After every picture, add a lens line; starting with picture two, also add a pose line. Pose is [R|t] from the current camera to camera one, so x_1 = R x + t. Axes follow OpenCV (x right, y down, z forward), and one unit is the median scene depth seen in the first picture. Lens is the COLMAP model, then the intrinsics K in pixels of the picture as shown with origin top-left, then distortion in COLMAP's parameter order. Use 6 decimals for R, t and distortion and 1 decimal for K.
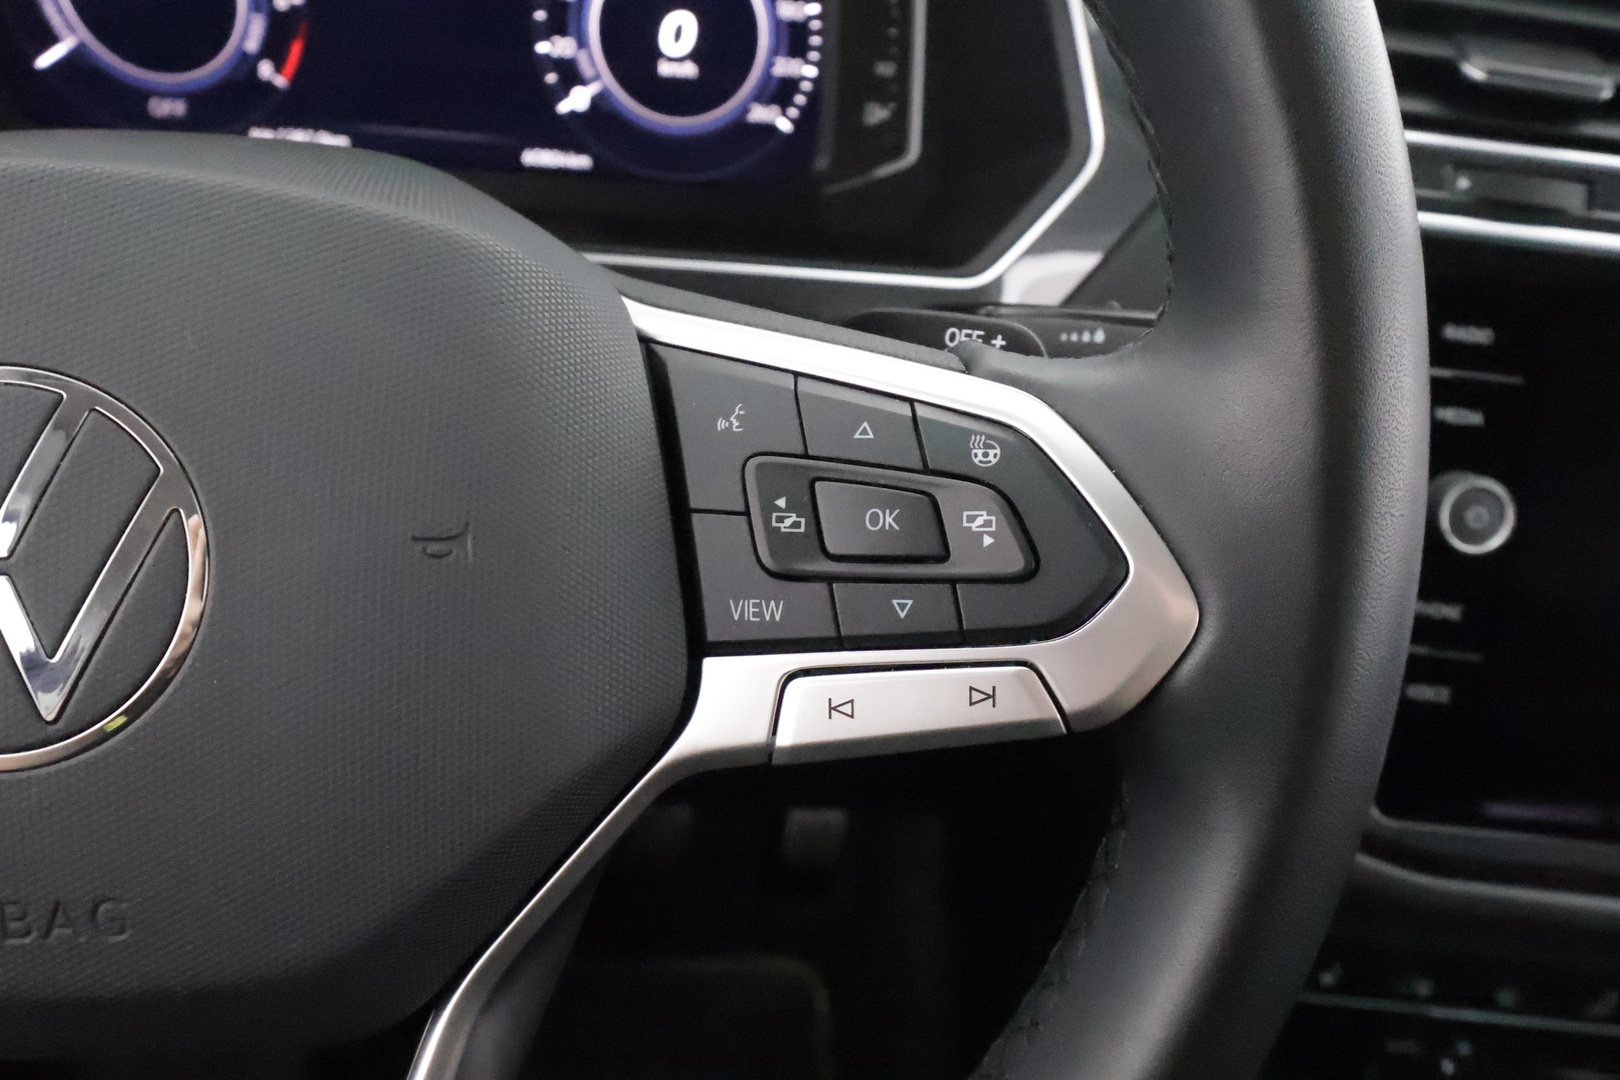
lens RADIAL K [[1264.0, 0, 809.0], [0, 1264.0, 547.1], [0, 0, 1]] dist [-0.000145, 0.009347]
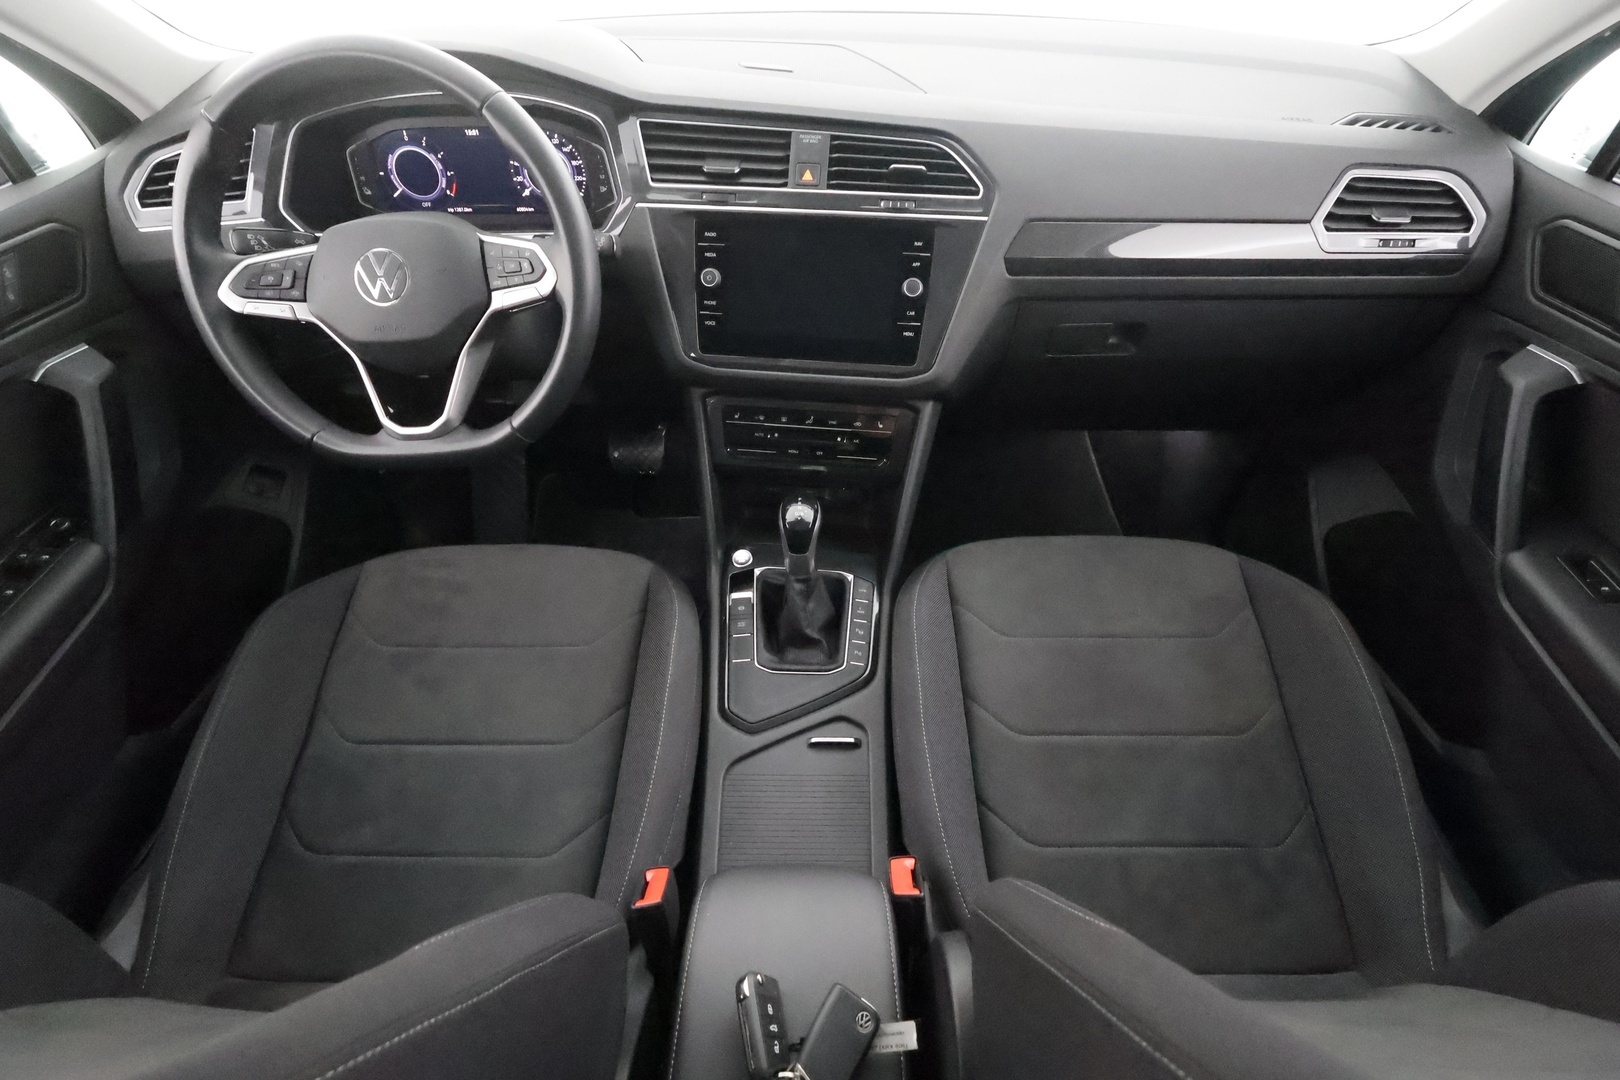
lens RADIAL K [[738.9, 0, 809.9], [0, 738.9, 537.1], [0, 0, 1]] dist [-0.003291, 0.000564]
pose [[0.991714, -0.033264, -0.124081, 1.094340], [0.049752, 0.989967, 0.132248, 0.509921], [0.118437, -0.137325, 0.983420, -1.483558]]
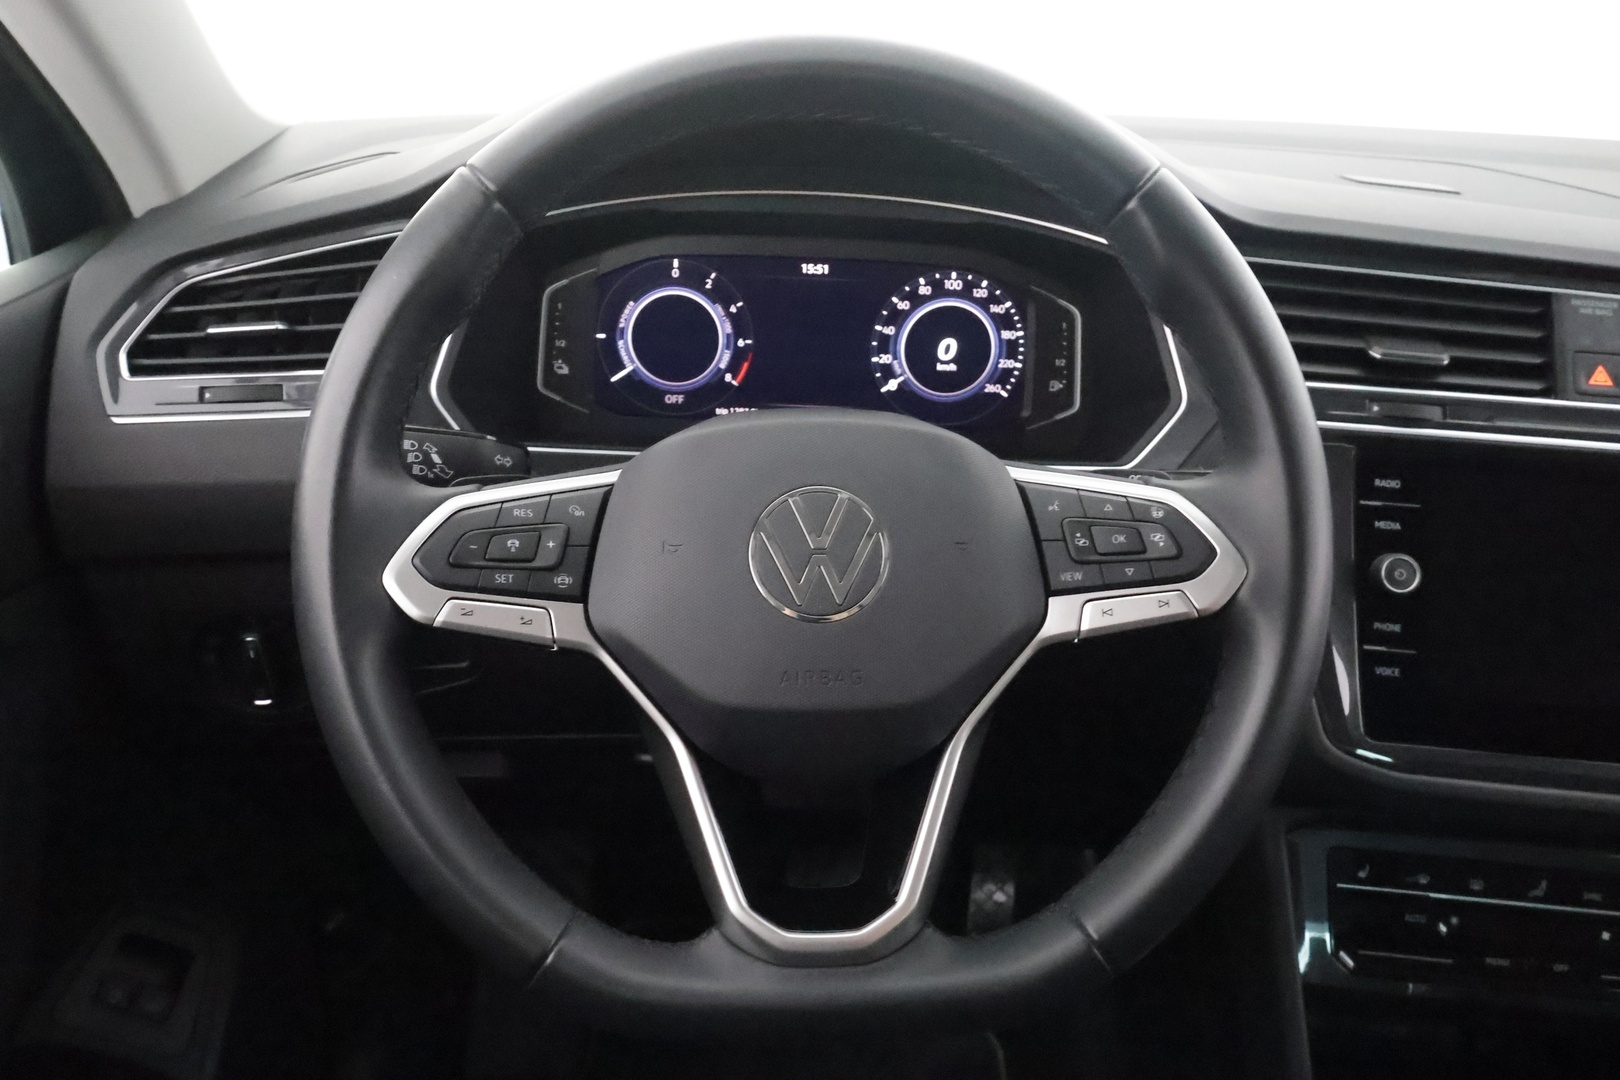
lens RADIAL K [[1209.5, 0, 811.1], [0, 1209.5, 550.0], [0, 0, 1]] dist [-0.000457, -0.000796]
pose [[0.997145, -0.032847, -0.067987, -0.228190], [0.019216, 0.981168, -0.192197, 0.262742], [0.073020, 0.190341, 0.978999, -0.830504]]
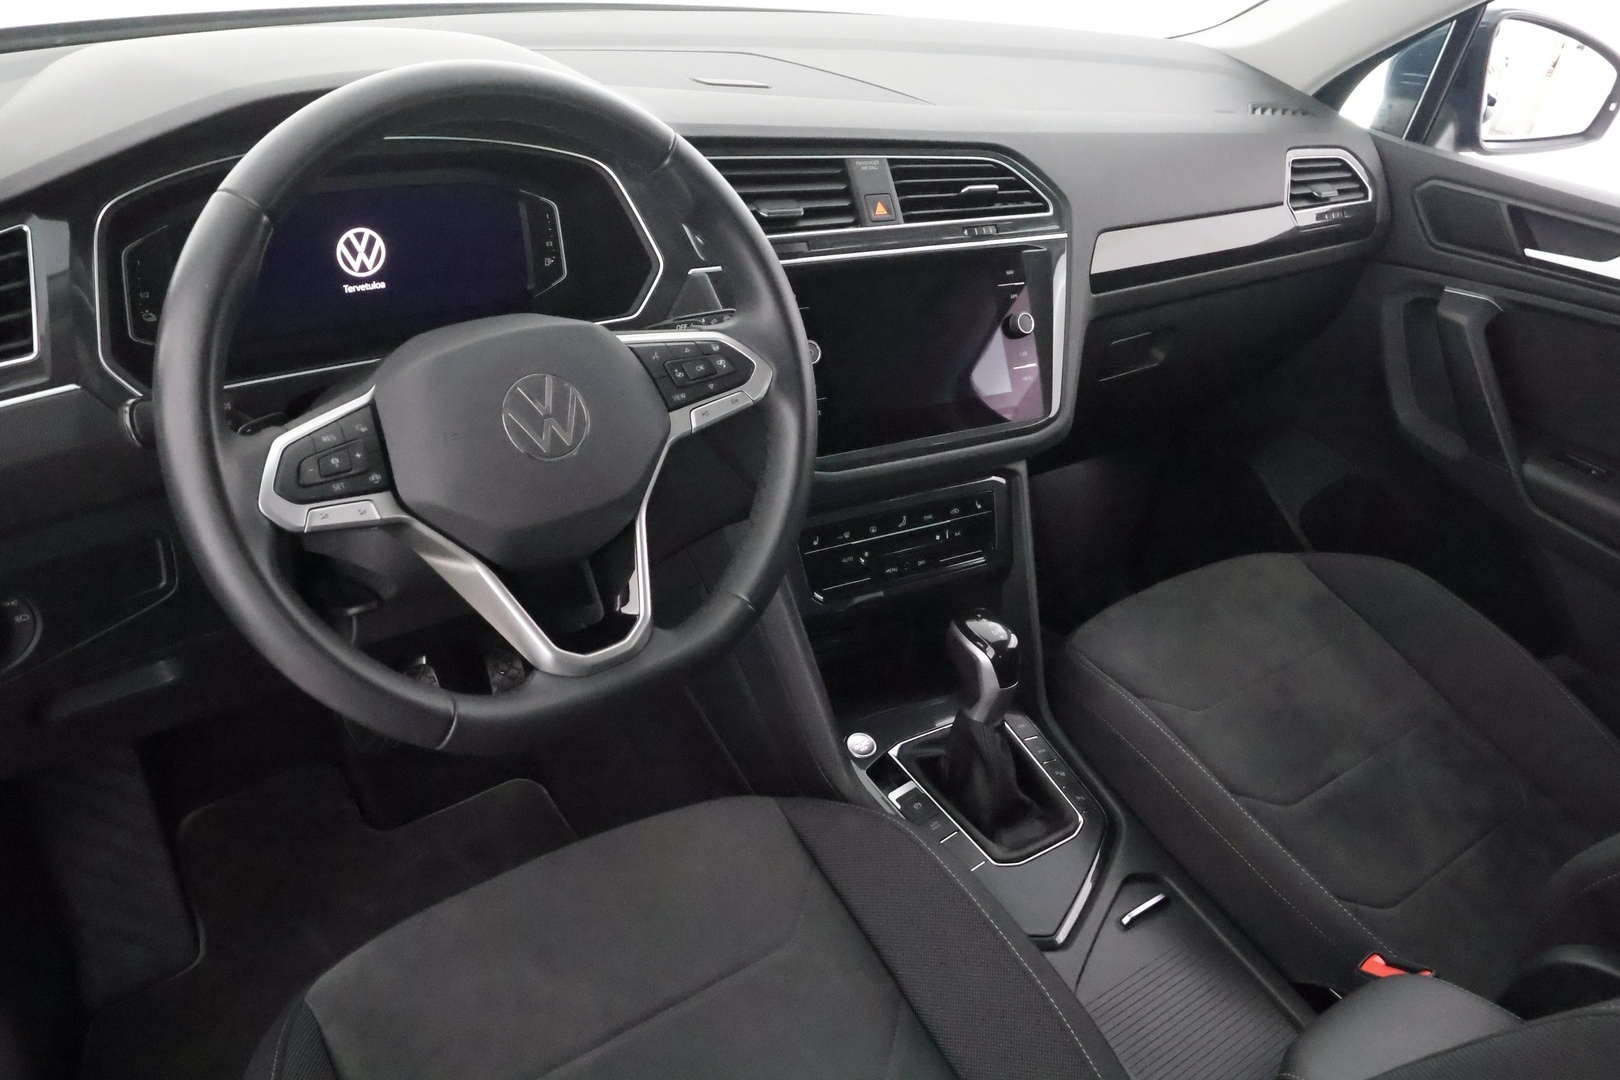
lens RADIAL K [[1264.0, 0, 806.9], [0, 1264.0, 556.1], [0, 0, 1]] dist [-0.000145, 0.009347]
pose [[0.831317, -0.309171, 0.461871, -1.013182], [0.316300, 0.946480, 0.064258, 0.234429], [-0.457018, 0.092671, 0.884616, -1.608884]]
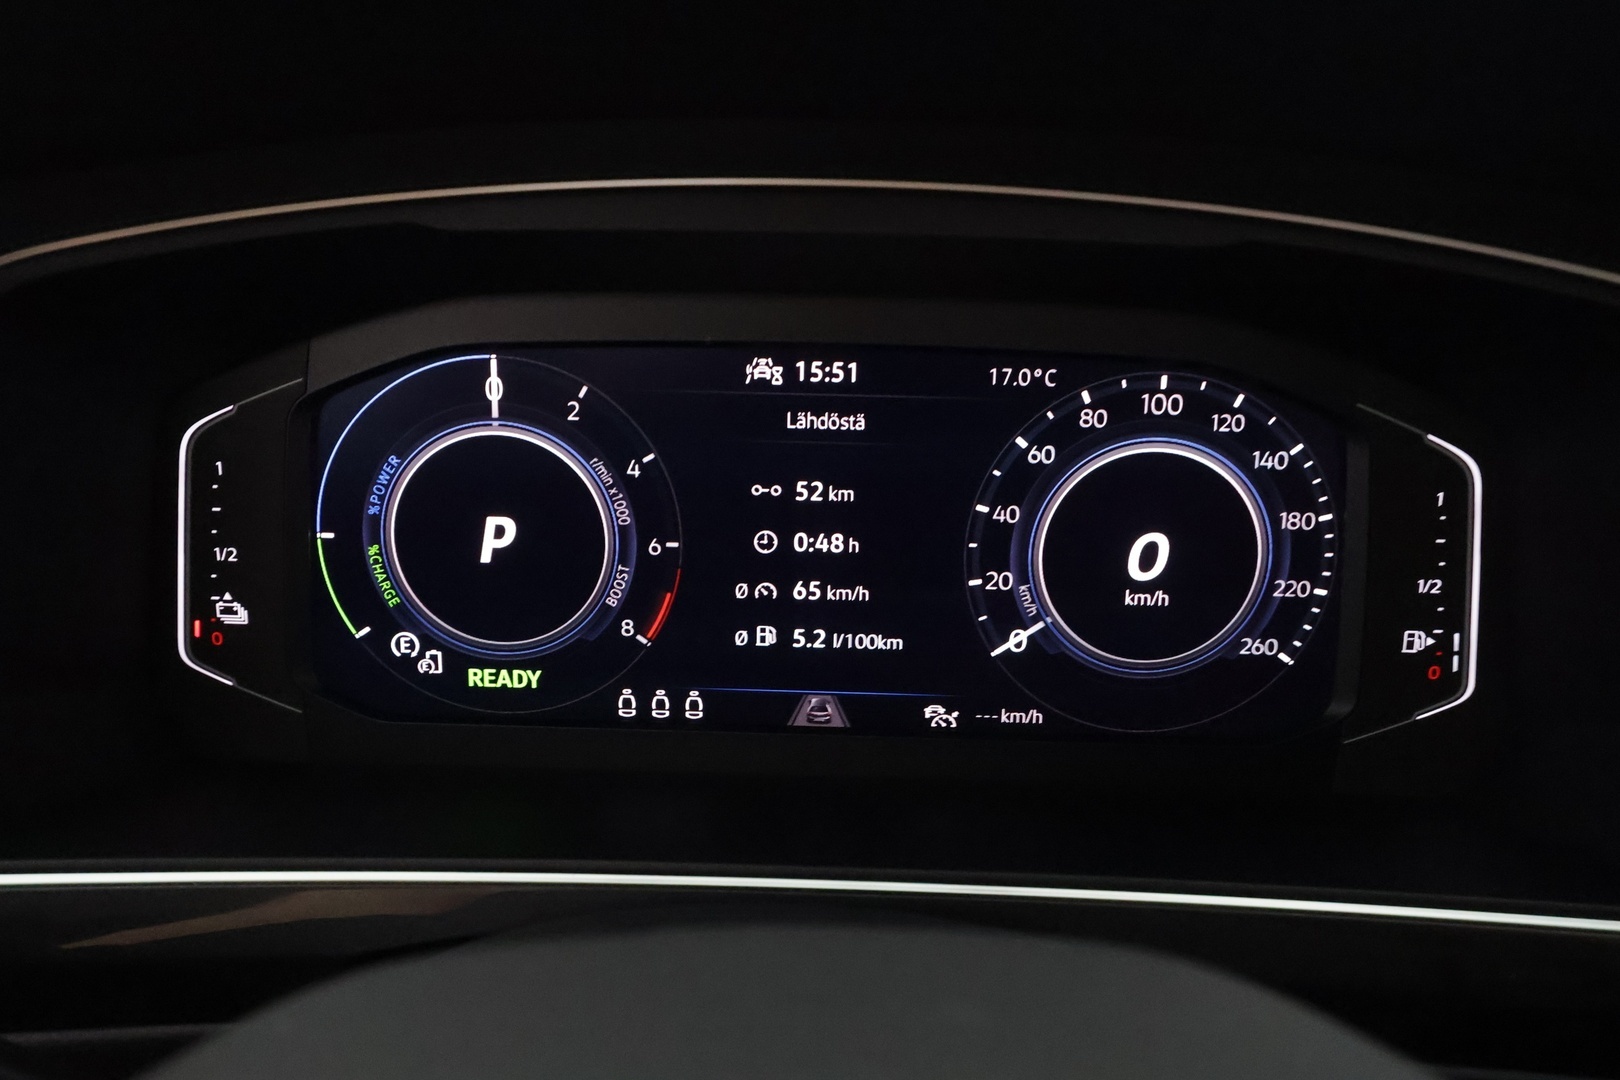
lens RADIAL K [[1264.0, 0, 808.4], [0, 1264.0, 536.9], [0, 0, 1]] dist [-0.000145, 0.009347]
pose [[0.993693, -0.050466, -0.100133, -0.276349], [0.019347, 0.956769, -0.290205, -0.235148], [0.110450, 0.286438, 0.951711, 0.282991]]
